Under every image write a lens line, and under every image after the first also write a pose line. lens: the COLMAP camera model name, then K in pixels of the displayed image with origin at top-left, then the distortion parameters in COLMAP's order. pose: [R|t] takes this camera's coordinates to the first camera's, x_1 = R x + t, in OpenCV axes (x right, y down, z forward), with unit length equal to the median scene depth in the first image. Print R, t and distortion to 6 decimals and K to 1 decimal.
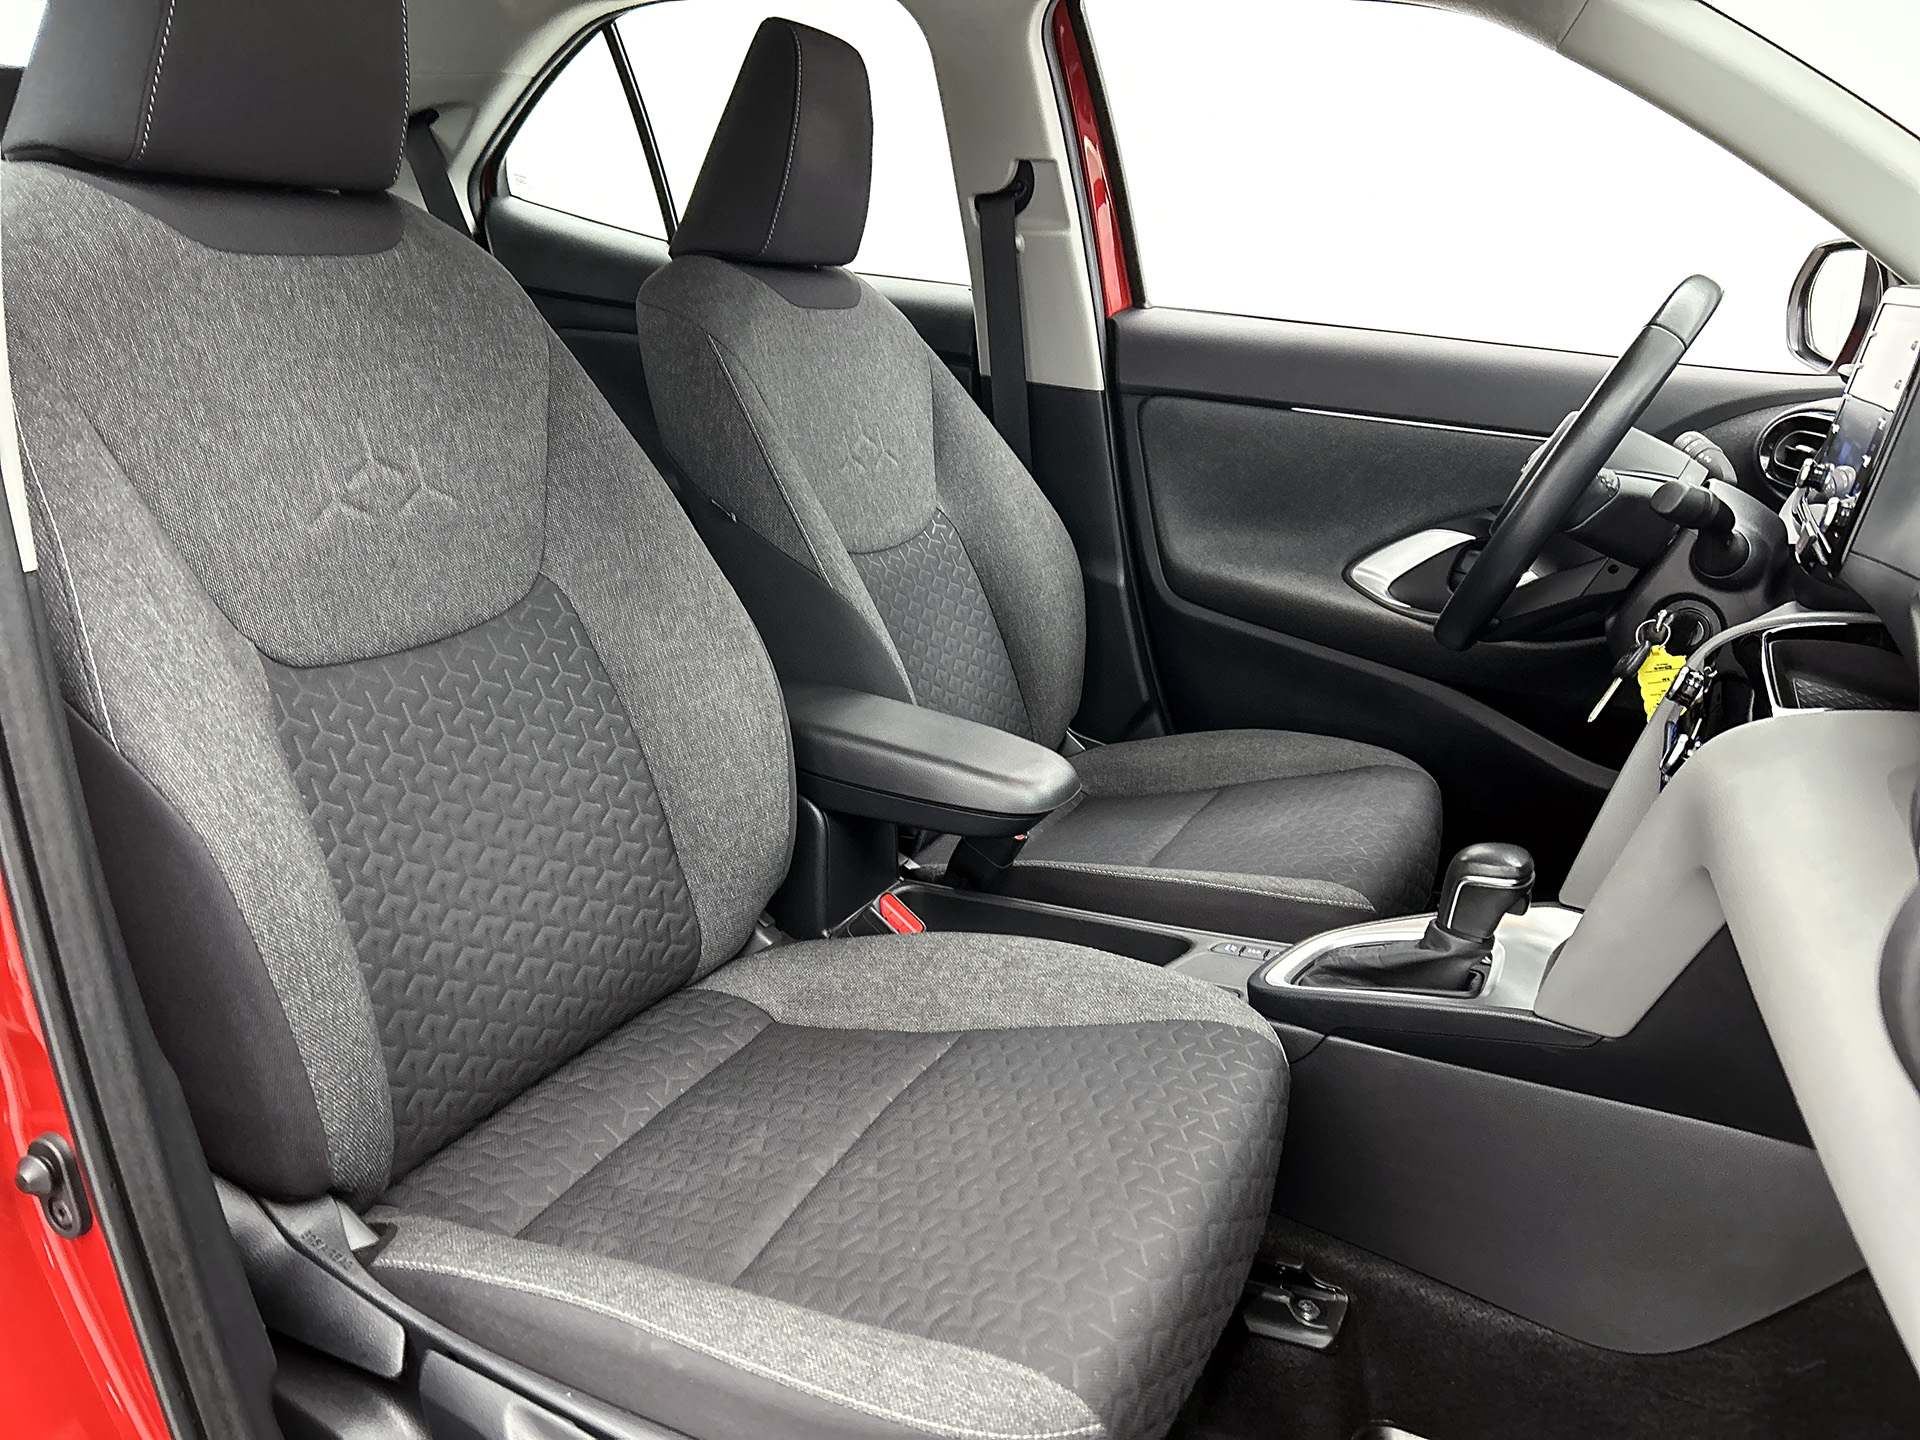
lens RADIAL K [[1451.2, 0, 954.3], [0, 1451.2, 687.7], [0, 0, 1]] dist [0.005578, -0.031704]
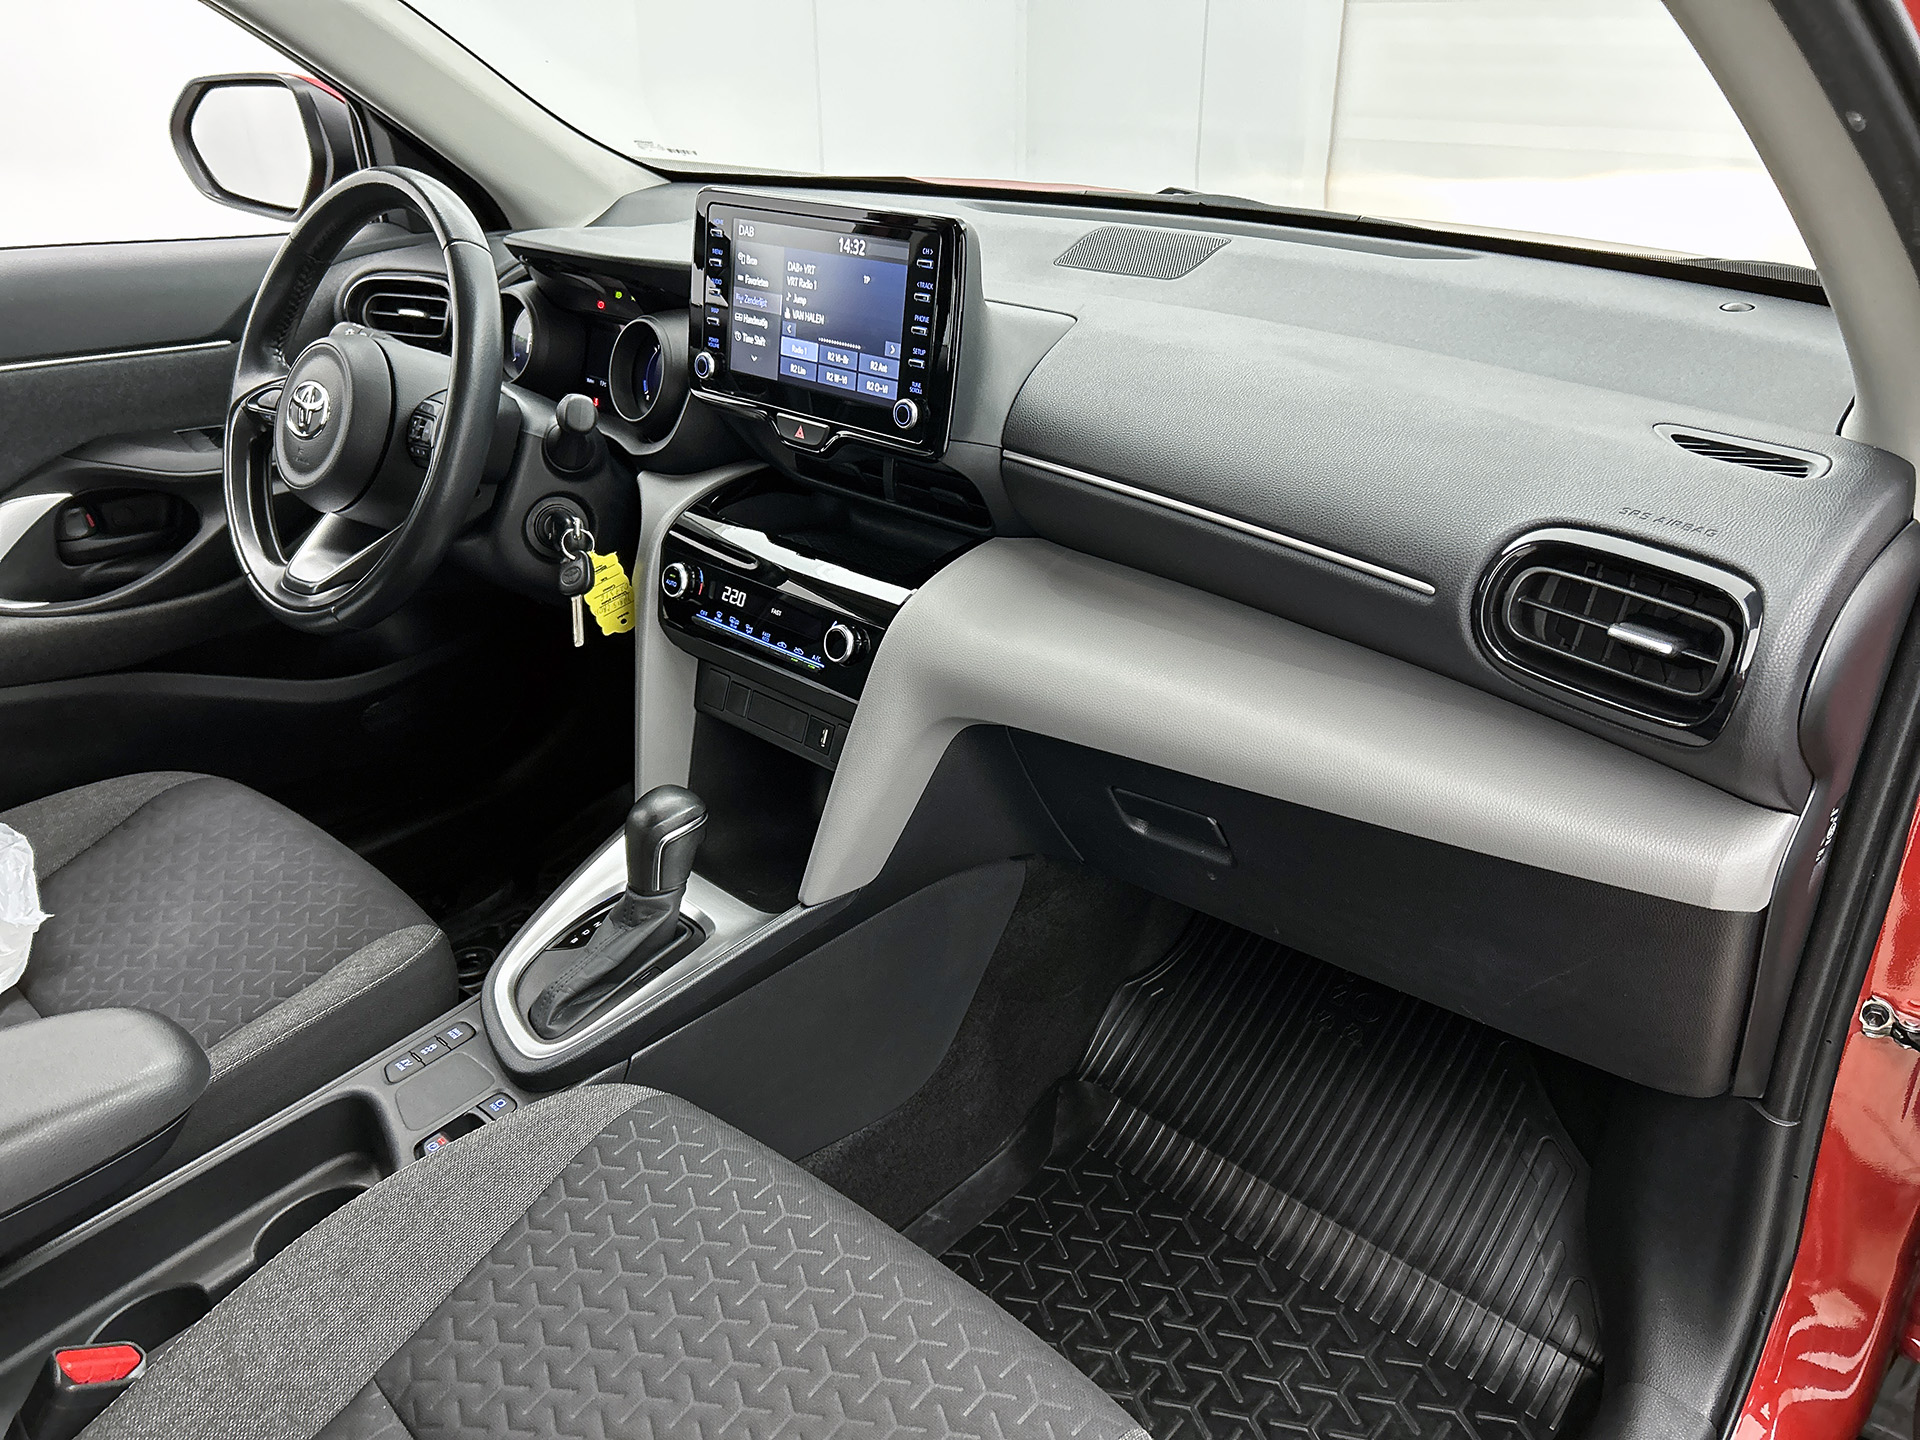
lens RADIAL K [[1451.2, 0, 954.3], [0, 1451.2, 687.7], [0, 0, 1]] dist [0.005578, -0.031704]
pose [[0.260422, -0.439812, 0.859503, -0.371655], [0.275840, 0.887008, 0.370309, -0.249999], [-0.925253, 0.140649, 0.352314, 0.400878]]
